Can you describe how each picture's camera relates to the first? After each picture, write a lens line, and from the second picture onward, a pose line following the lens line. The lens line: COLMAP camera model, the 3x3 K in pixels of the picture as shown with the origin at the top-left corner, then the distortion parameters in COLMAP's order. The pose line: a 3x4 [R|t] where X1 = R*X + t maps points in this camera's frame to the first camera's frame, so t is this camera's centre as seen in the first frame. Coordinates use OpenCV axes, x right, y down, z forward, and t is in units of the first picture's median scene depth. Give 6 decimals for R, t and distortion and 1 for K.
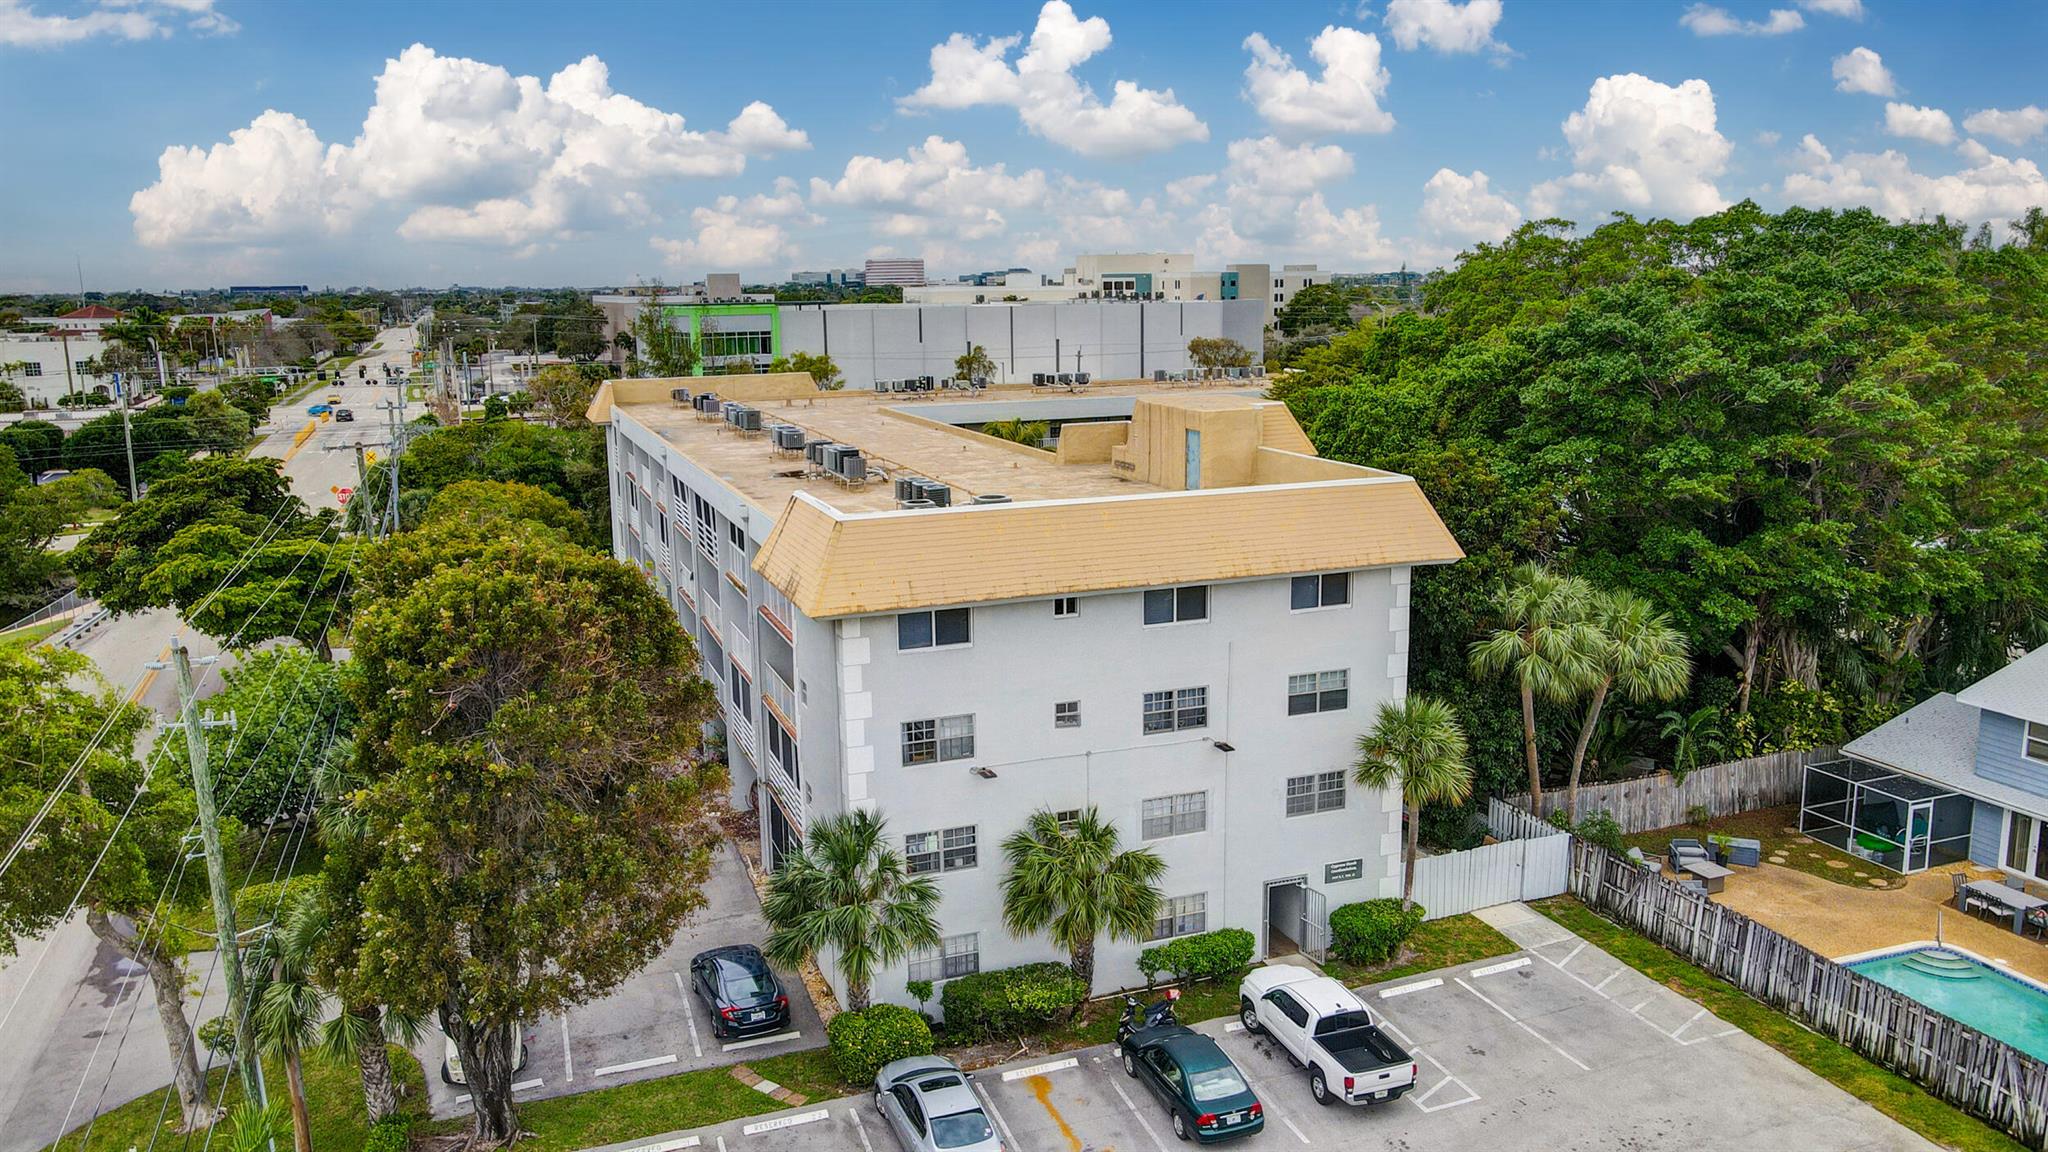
lens RADIAL K [[1529.3, 0, 1034.8], [0, 1529.3, 572.8], [0, 0, 1]] dist [0.017894, 0.011022]
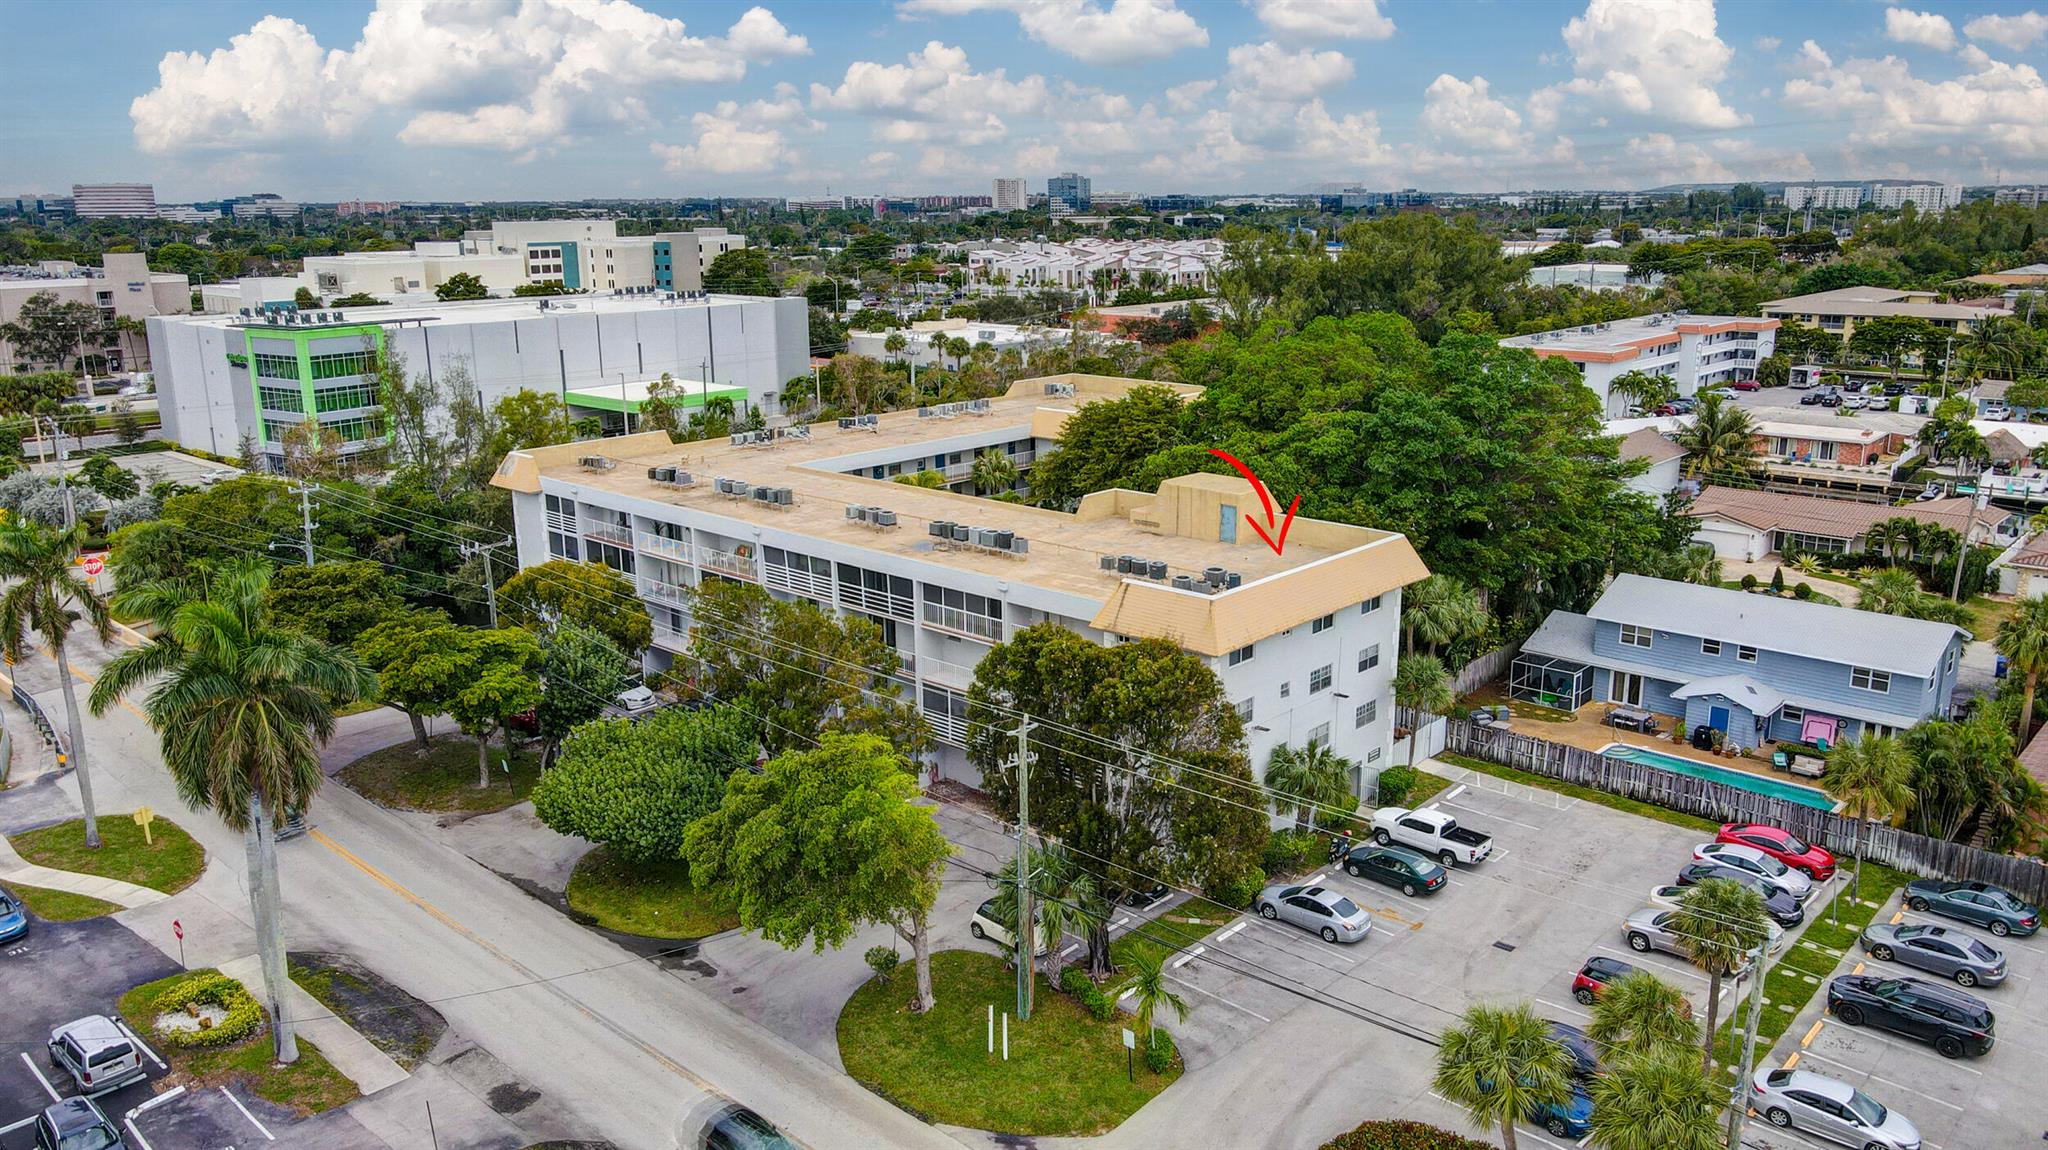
lens RADIAL K [[1529.3, 0, 1034.8], [0, 1529.3, 571.8], [0, 0, 1]] dist [0.017894, 0.011022]
pose [[0.895690, -0.104197, 0.432300, -0.918633], [0.082537, 0.994222, 0.068628, -0.176552], [-0.436953, -0.025788, 0.899115, -0.437818]]
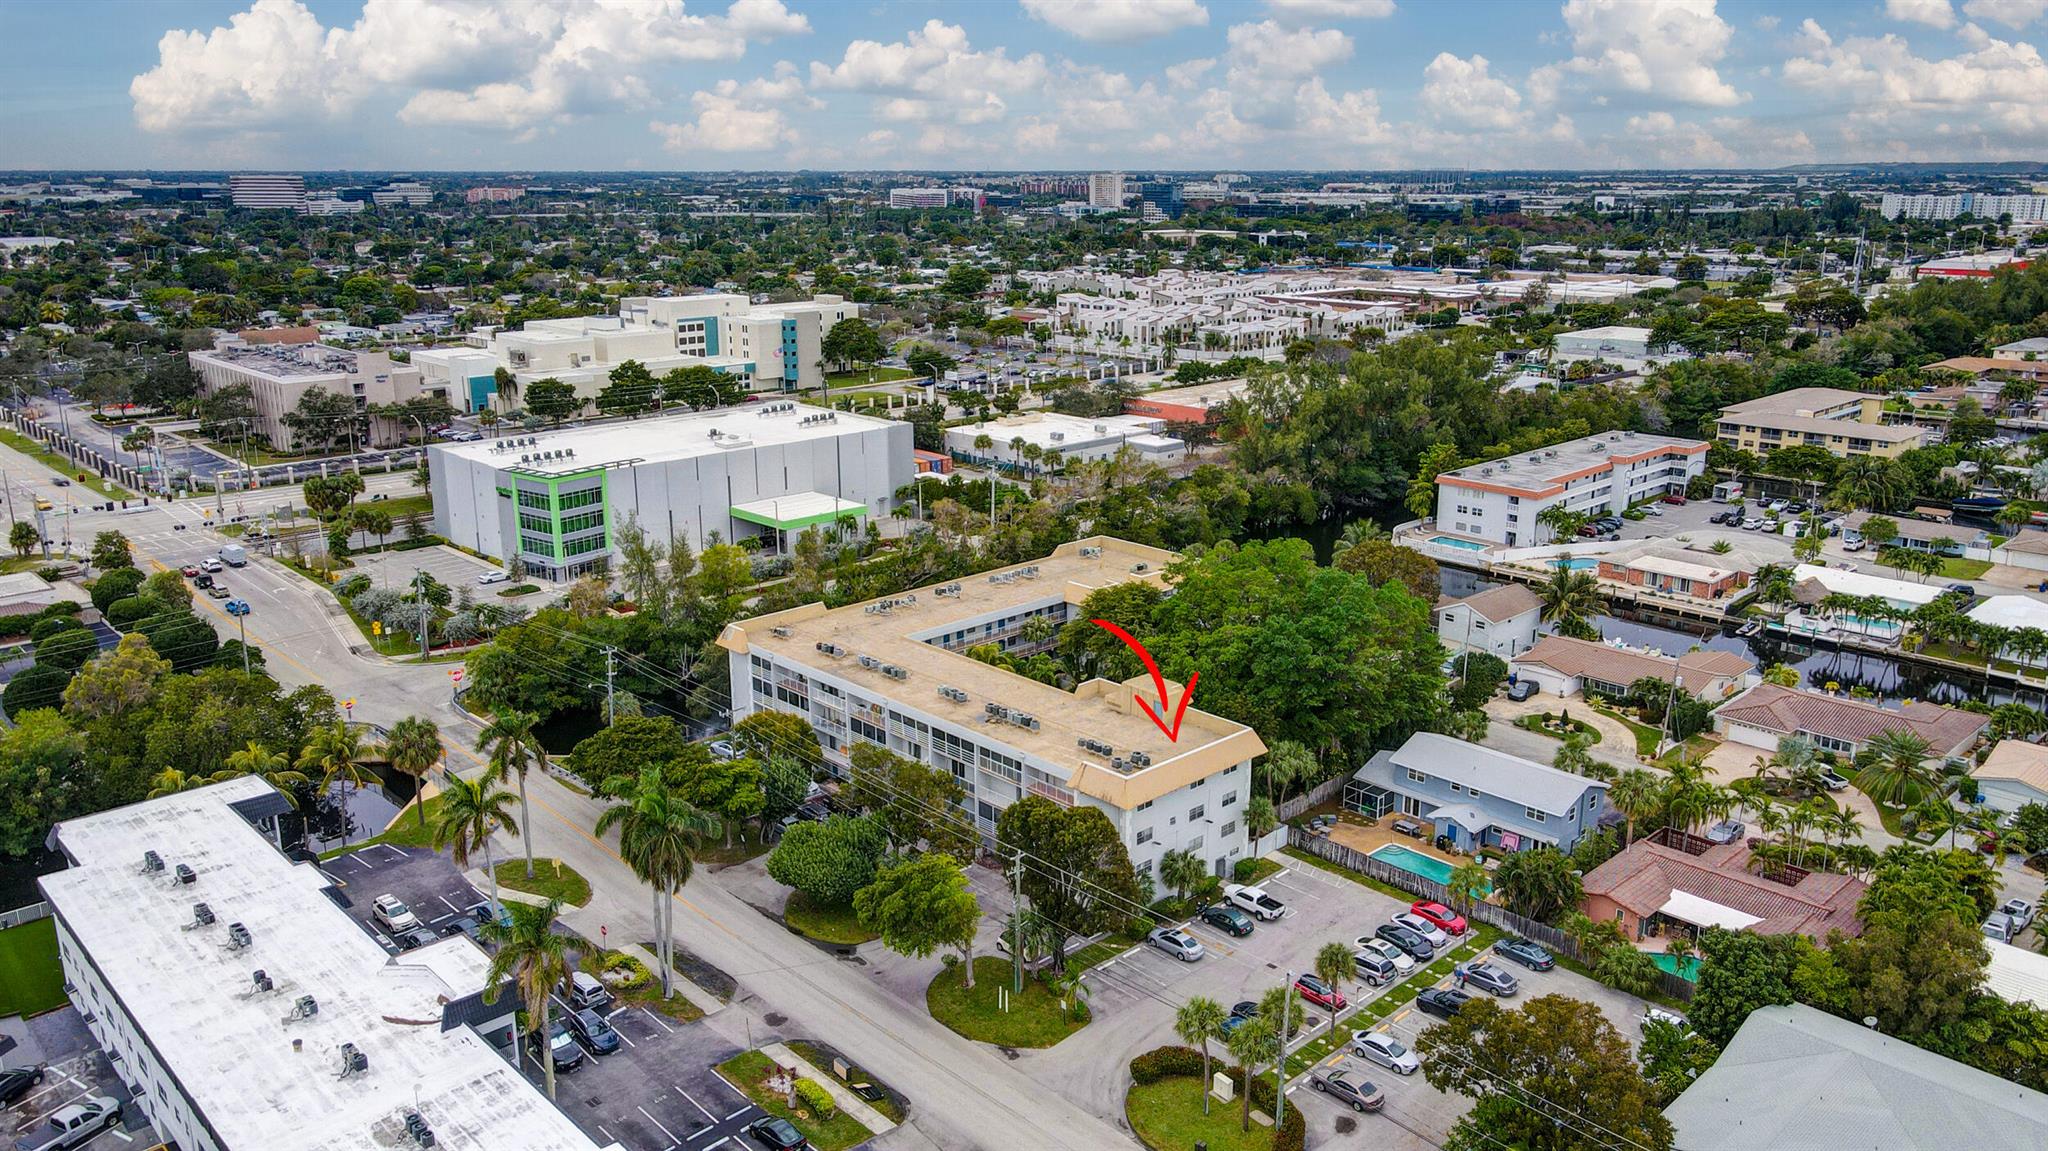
lens RADIAL K [[1550.5, 0, 1031.0], [0, 1550.5, 575.9], [0, 0, 1]] dist [-0.002588, 0.048991]
pose [[0.923743, -0.092146, 0.371763, -1.329115], [0.063585, 0.994054, 0.088397, -0.682452], [-0.377698, -0.058018, 0.924109, -1.767638]]
